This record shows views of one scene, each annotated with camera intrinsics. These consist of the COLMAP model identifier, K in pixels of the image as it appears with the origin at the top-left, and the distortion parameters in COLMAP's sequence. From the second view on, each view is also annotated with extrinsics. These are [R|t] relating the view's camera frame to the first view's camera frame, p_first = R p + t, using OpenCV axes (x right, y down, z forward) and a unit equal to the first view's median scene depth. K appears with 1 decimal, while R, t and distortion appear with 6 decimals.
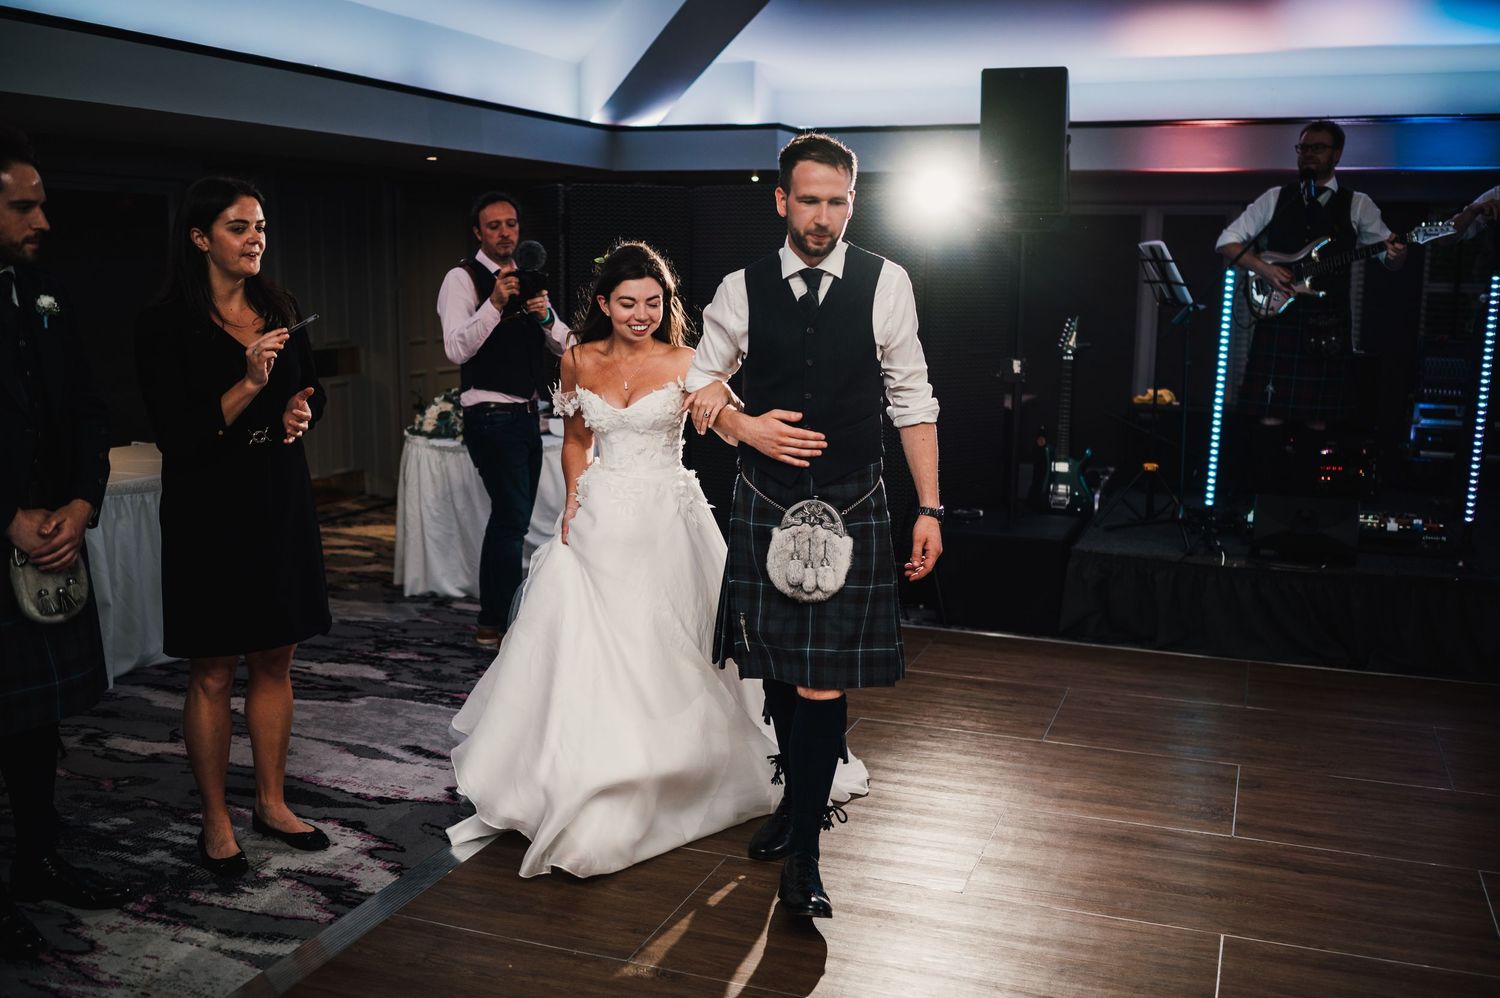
lens RADIAL K [[1418.1, 0, 749.5], [0, 1418.1, 500.0], [0, 0, 1]] dist [-0.046966, 0.000000]
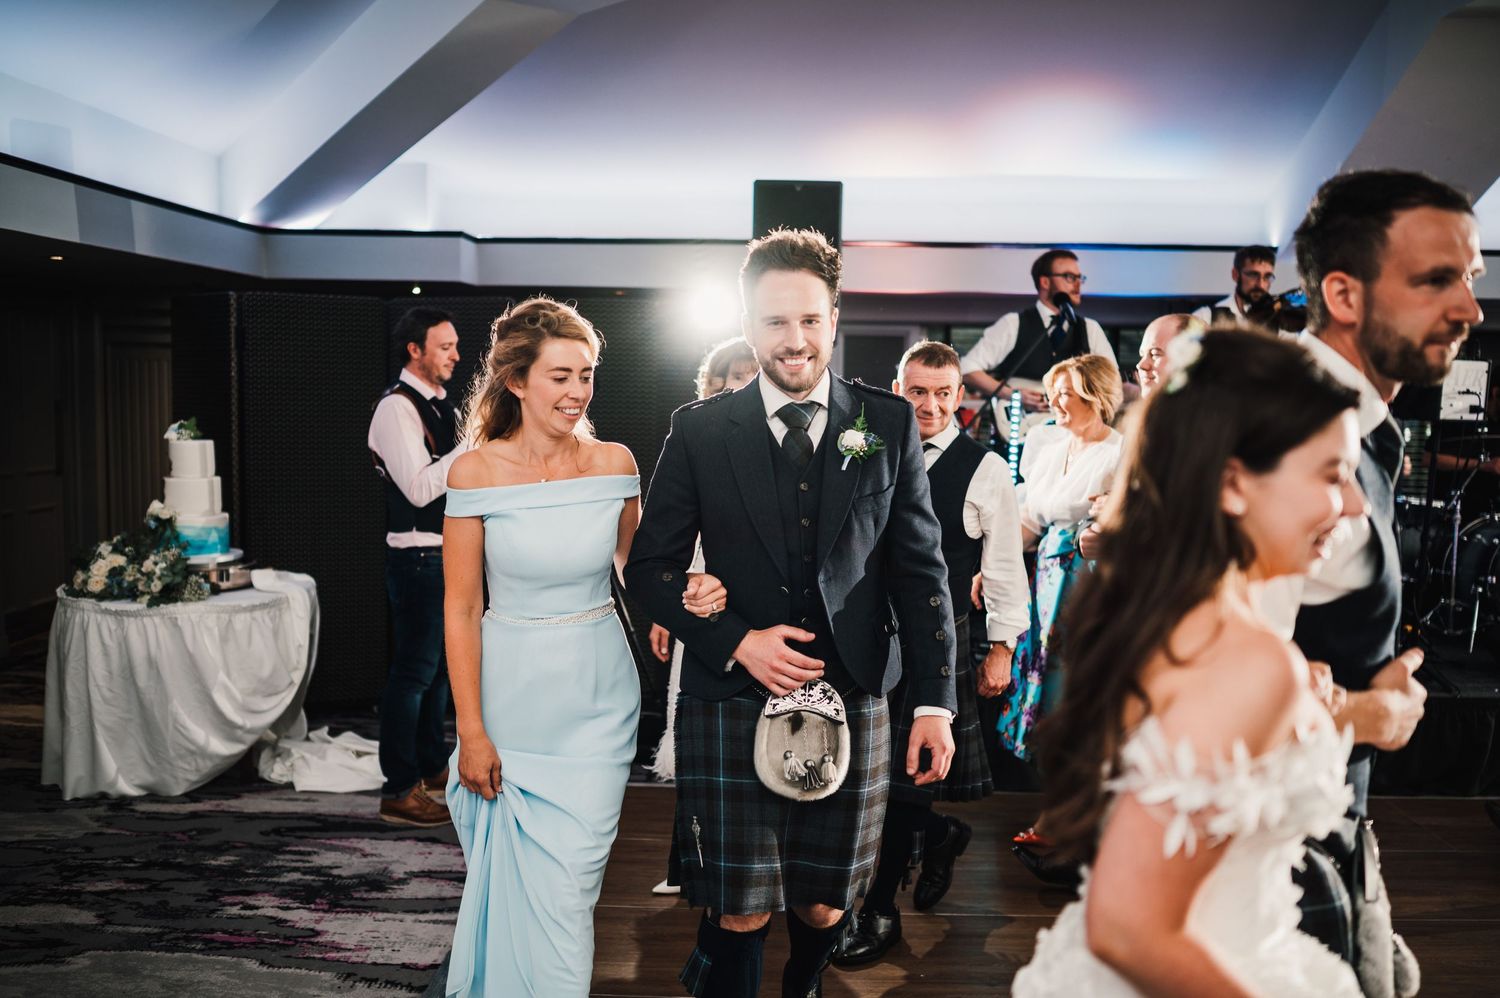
lens RADIAL K [[1418.1, 0, 743.8], [0, 1418.1, 502.7], [0, 0, 1]] dist [-0.046966, 0.000000]
pose [[0.943644, -0.024343, 0.330066, -0.150837], [0.050245, 0.996269, -0.070171, -0.026028], [-0.327126, 0.082800, 0.941346, 0.132908]]
